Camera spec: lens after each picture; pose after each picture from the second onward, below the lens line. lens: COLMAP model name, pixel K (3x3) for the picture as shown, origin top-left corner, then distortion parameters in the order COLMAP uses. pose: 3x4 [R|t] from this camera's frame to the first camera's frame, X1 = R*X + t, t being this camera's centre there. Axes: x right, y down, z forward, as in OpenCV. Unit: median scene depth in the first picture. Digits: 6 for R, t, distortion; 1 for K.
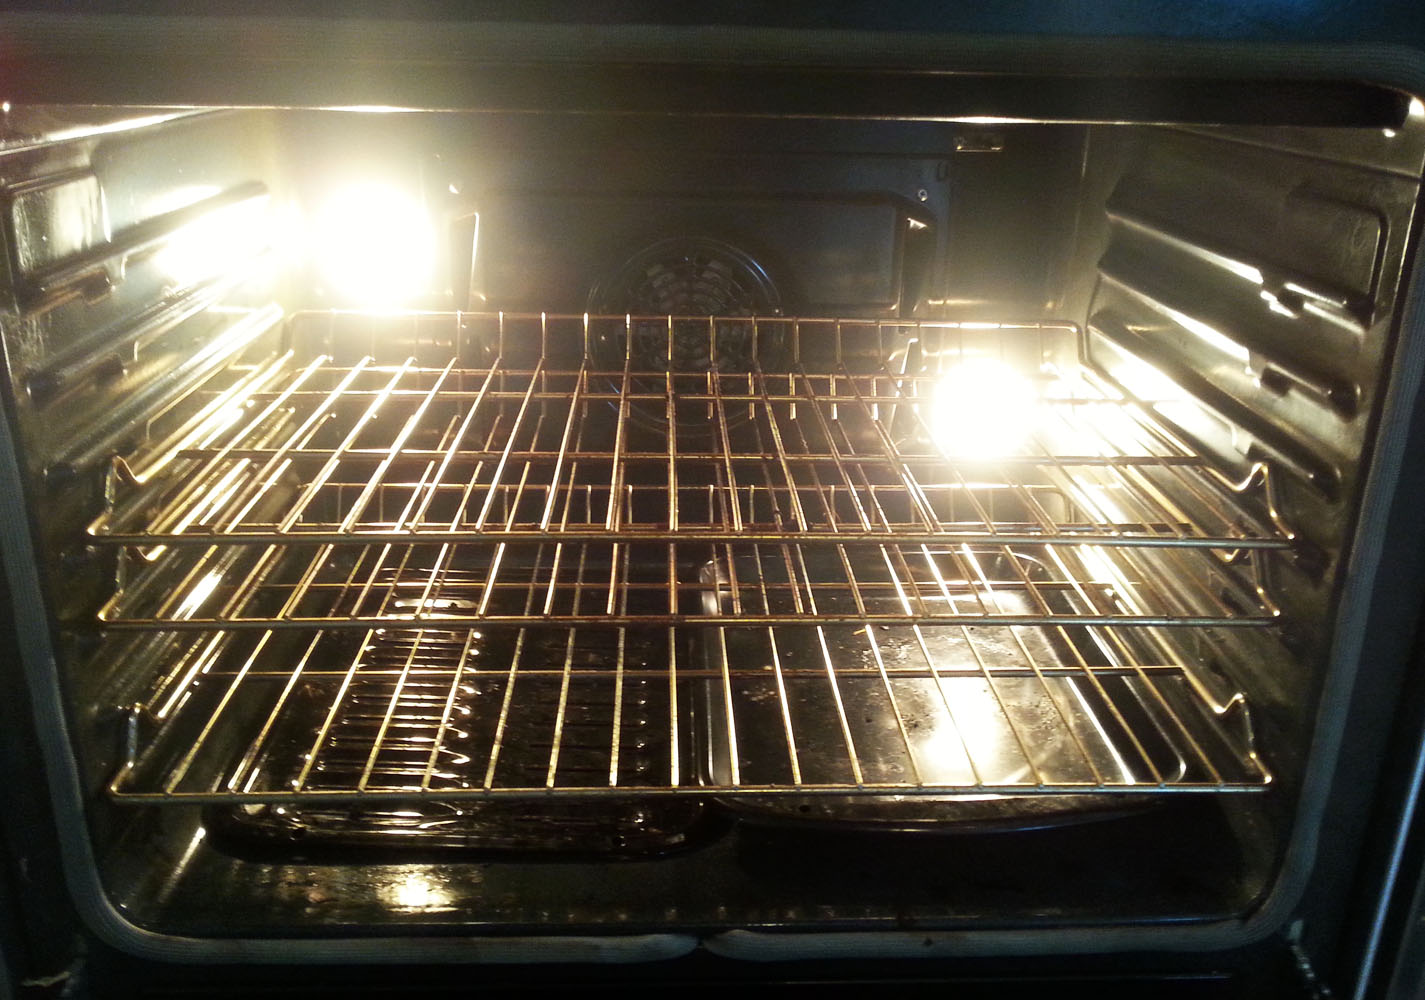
lens RADIAL K [[1221.8, 0, 712.5], [0, 1221.8, 500.0], [0, 0, 1]] dist [0.053348, -0.010479]
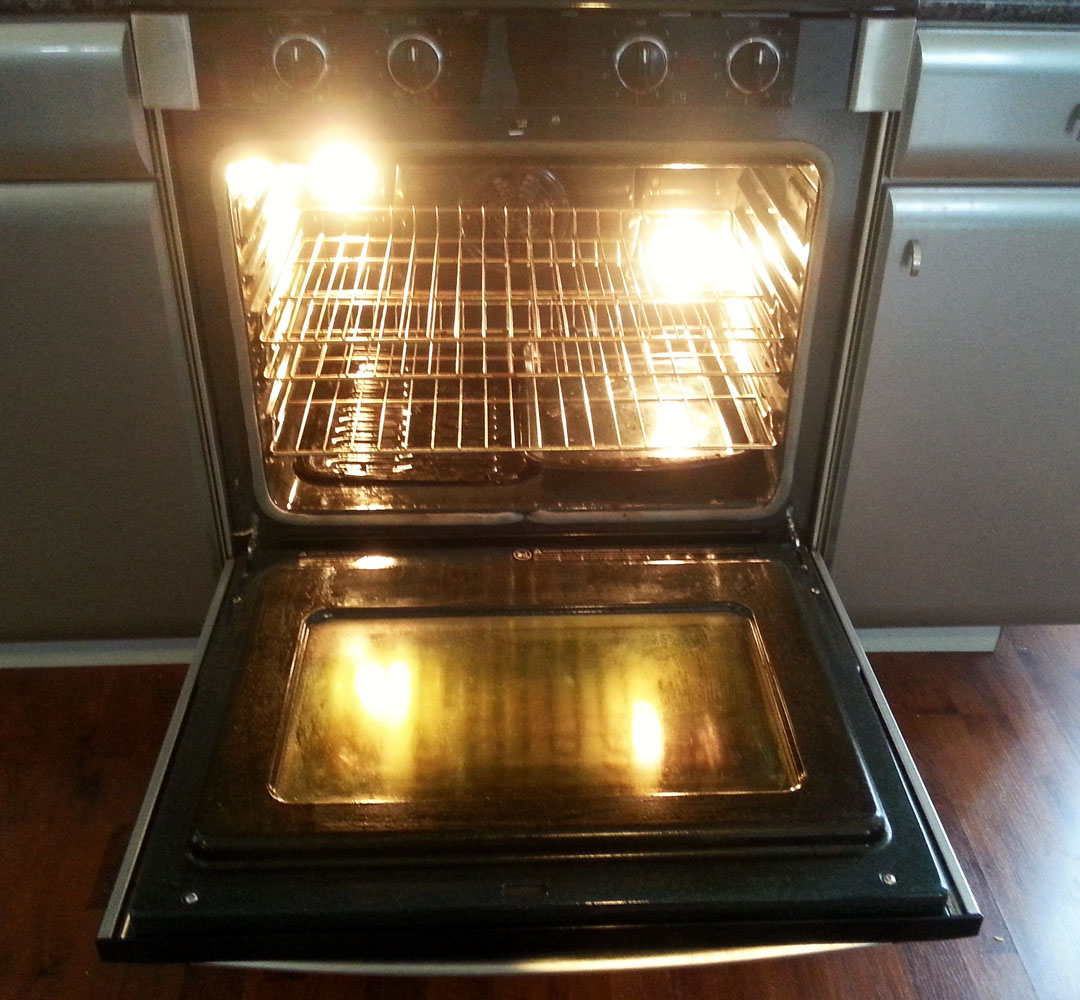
lens RADIAL K [[1179.9, 0, 540.0], [0, 1179.9, 500.0], [0, 0, 1]] dist [-0.018232, 0.000137]
pose [[0.999967, -0.007650, -0.002660, 0.021035], [0.008044, 0.976226, 0.216608, -0.130793], [0.000940, -0.216622, 0.976255, -1.017446]]
